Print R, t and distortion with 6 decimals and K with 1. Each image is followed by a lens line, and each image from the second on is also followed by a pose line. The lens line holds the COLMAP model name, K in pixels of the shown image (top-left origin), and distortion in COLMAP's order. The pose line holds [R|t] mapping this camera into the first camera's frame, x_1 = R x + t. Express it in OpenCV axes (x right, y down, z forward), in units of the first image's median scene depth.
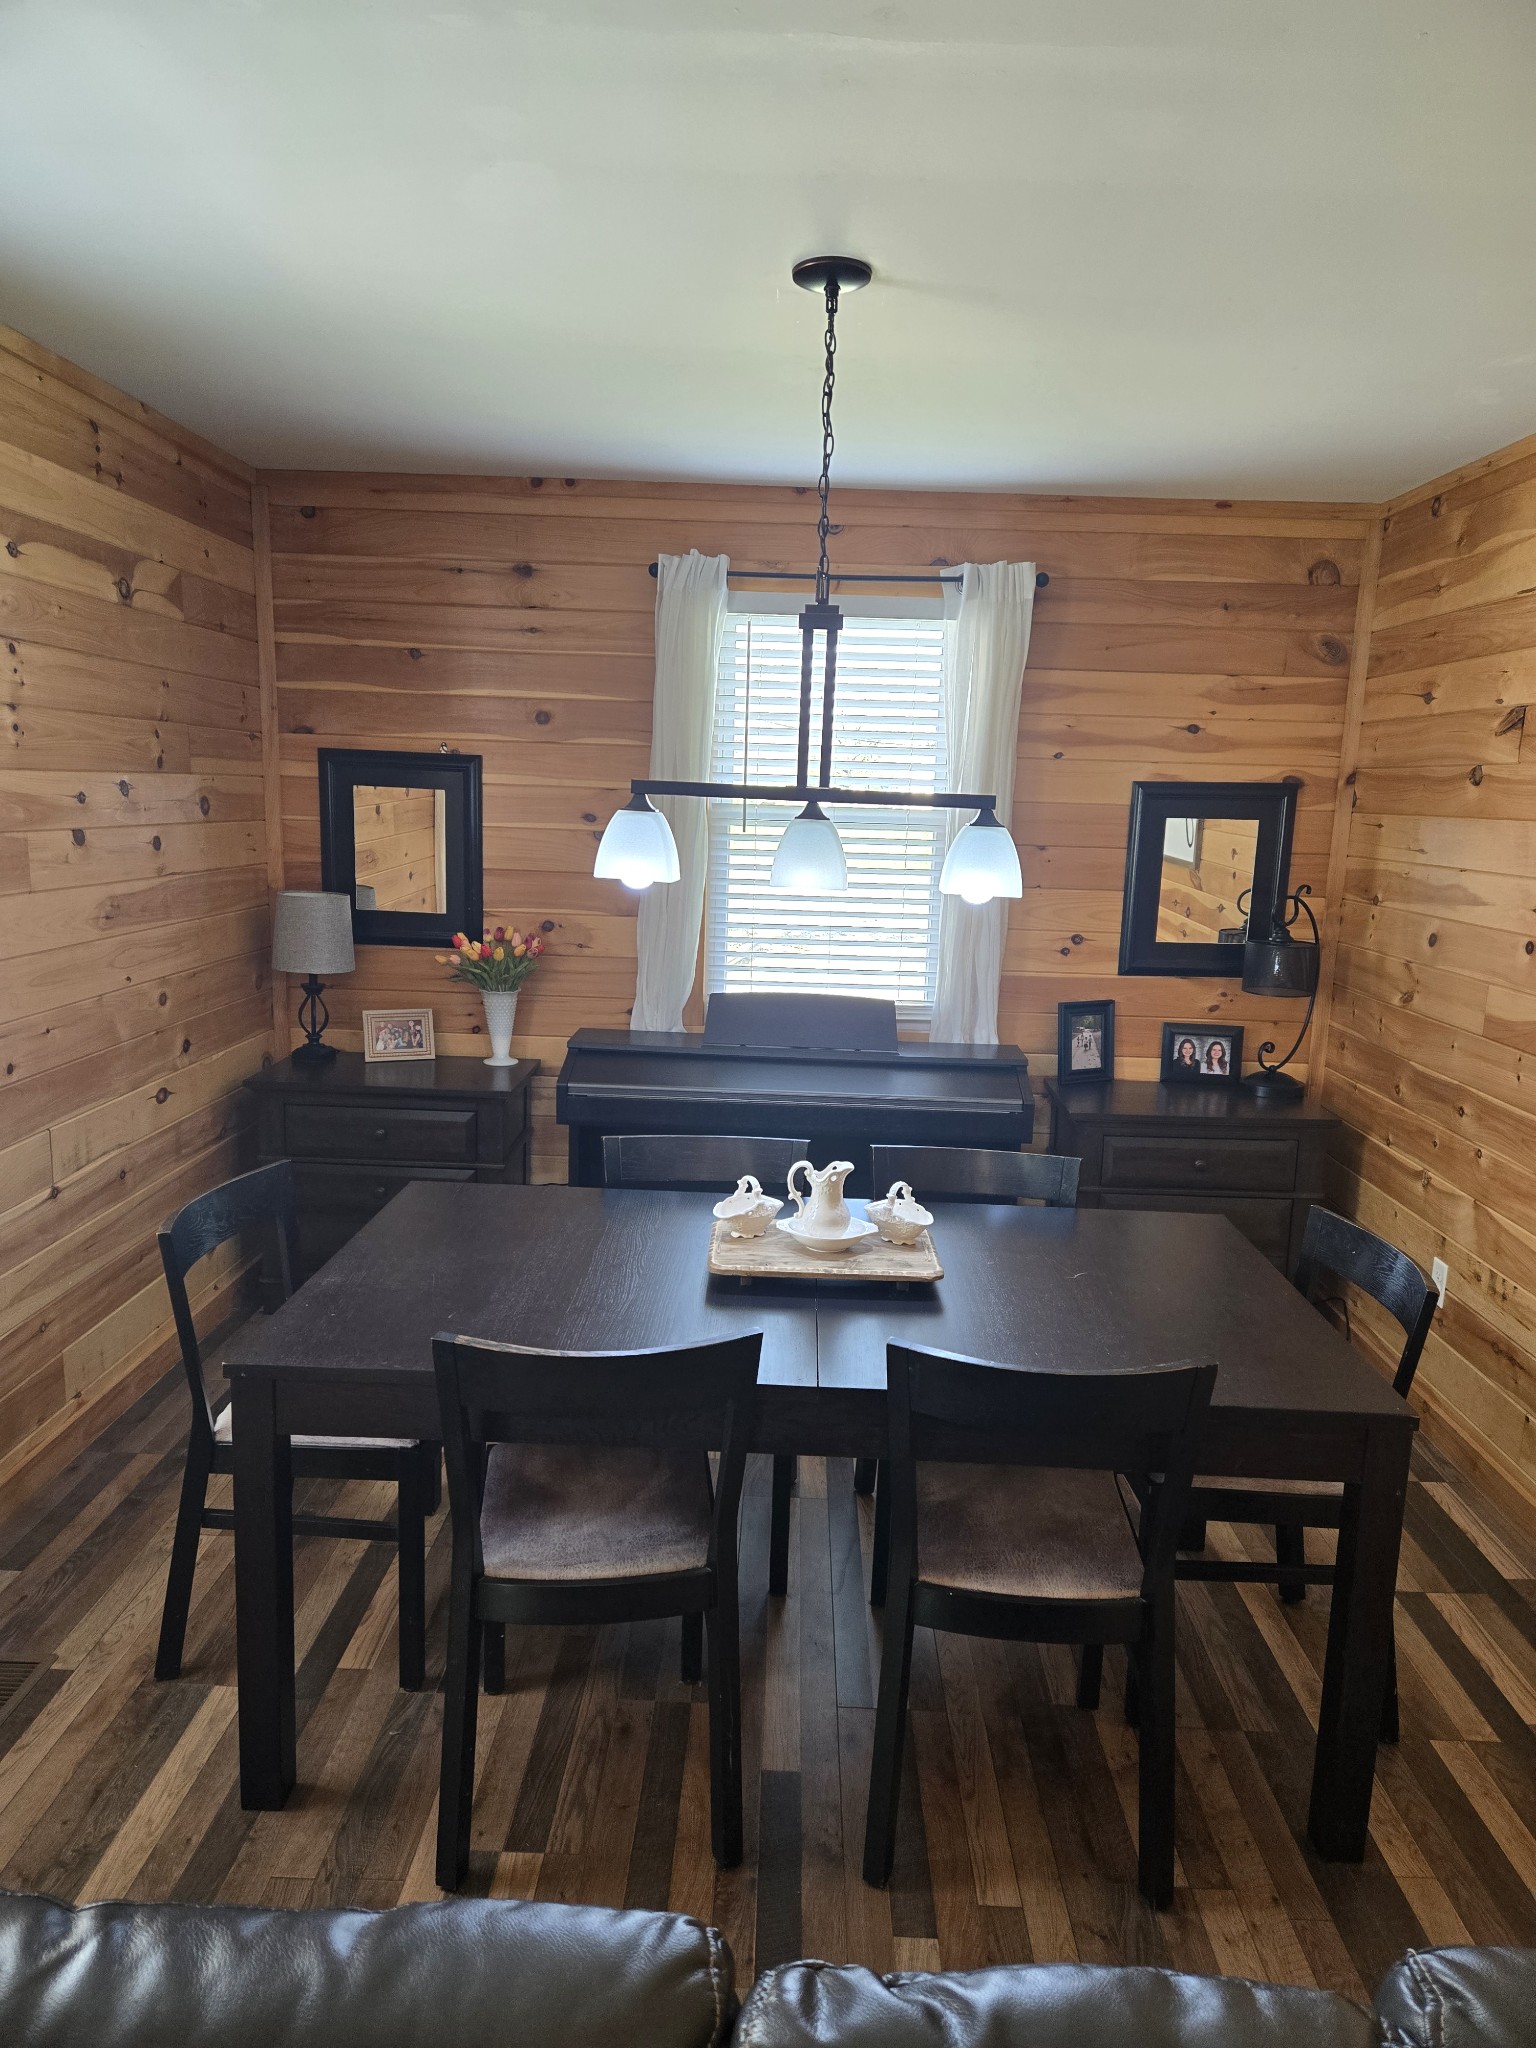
lens RADIAL K [[1375.4, 0, 781.4], [0, 1375.4, 1029.8], [0, 0, 1]] dist [0.087222, -0.081215]
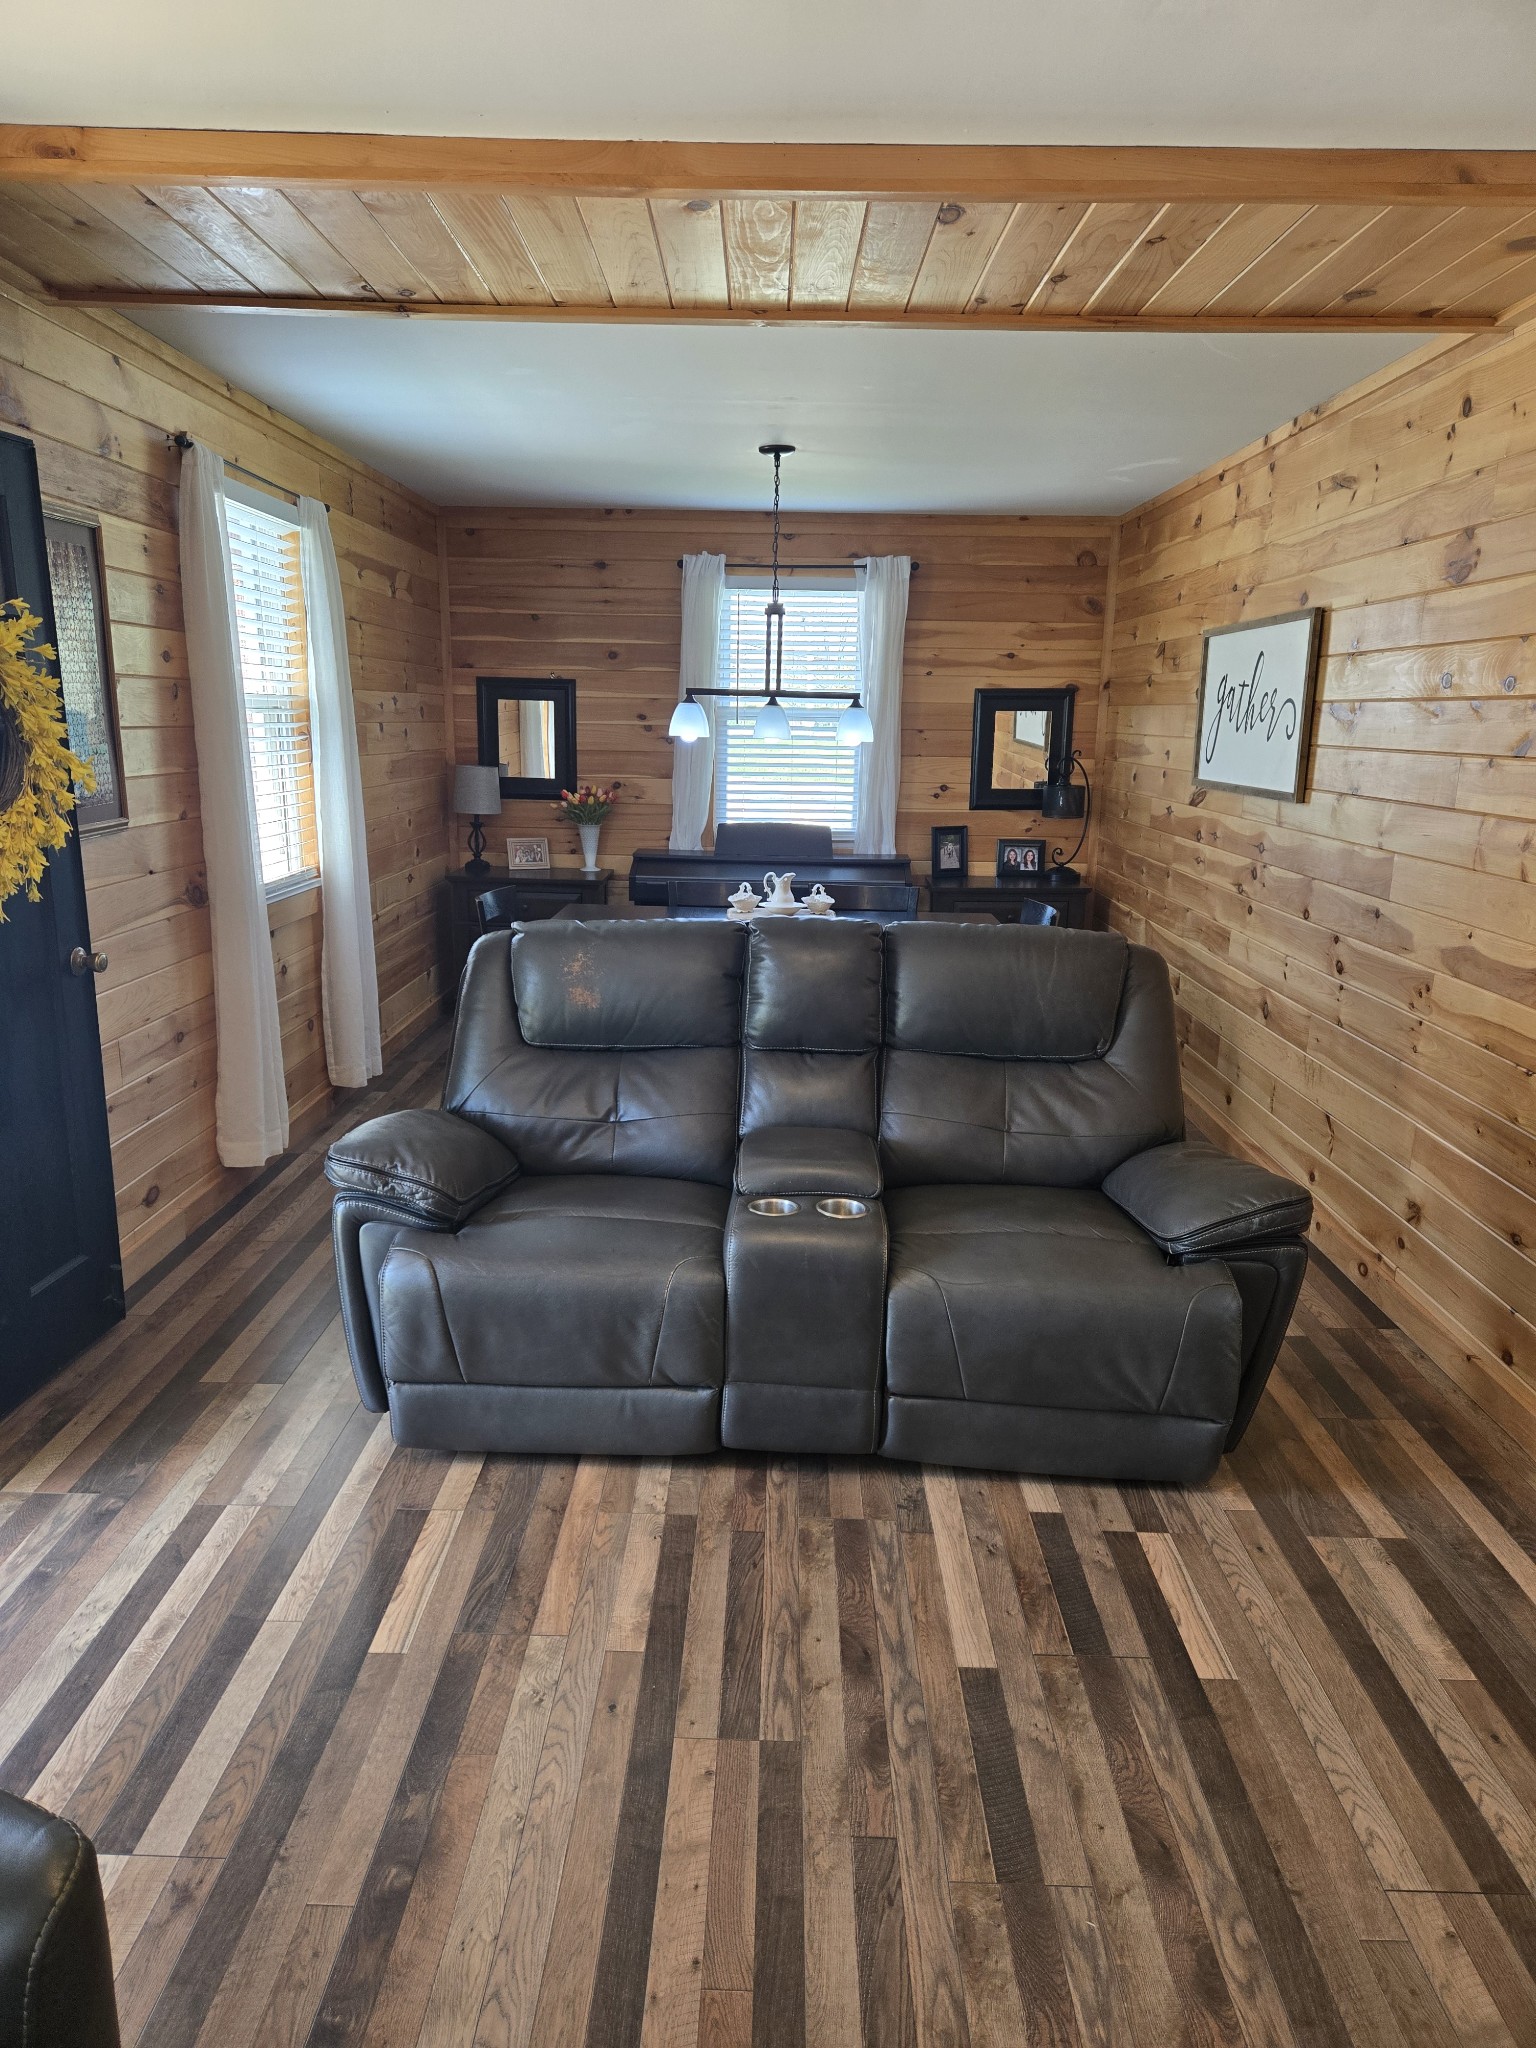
lens RADIAL K [[1375.4, 0, 766.5], [0, 1375.4, 1015.4], [0, 0, 1]] dist [0.087222, -0.081215]
pose [[0.999865, -0.016080, -0.003234, 0.007235], [0.016200, 0.998999, 0.041688, 0.135945], [0.002560, -0.041735, 0.999125, -0.659697]]
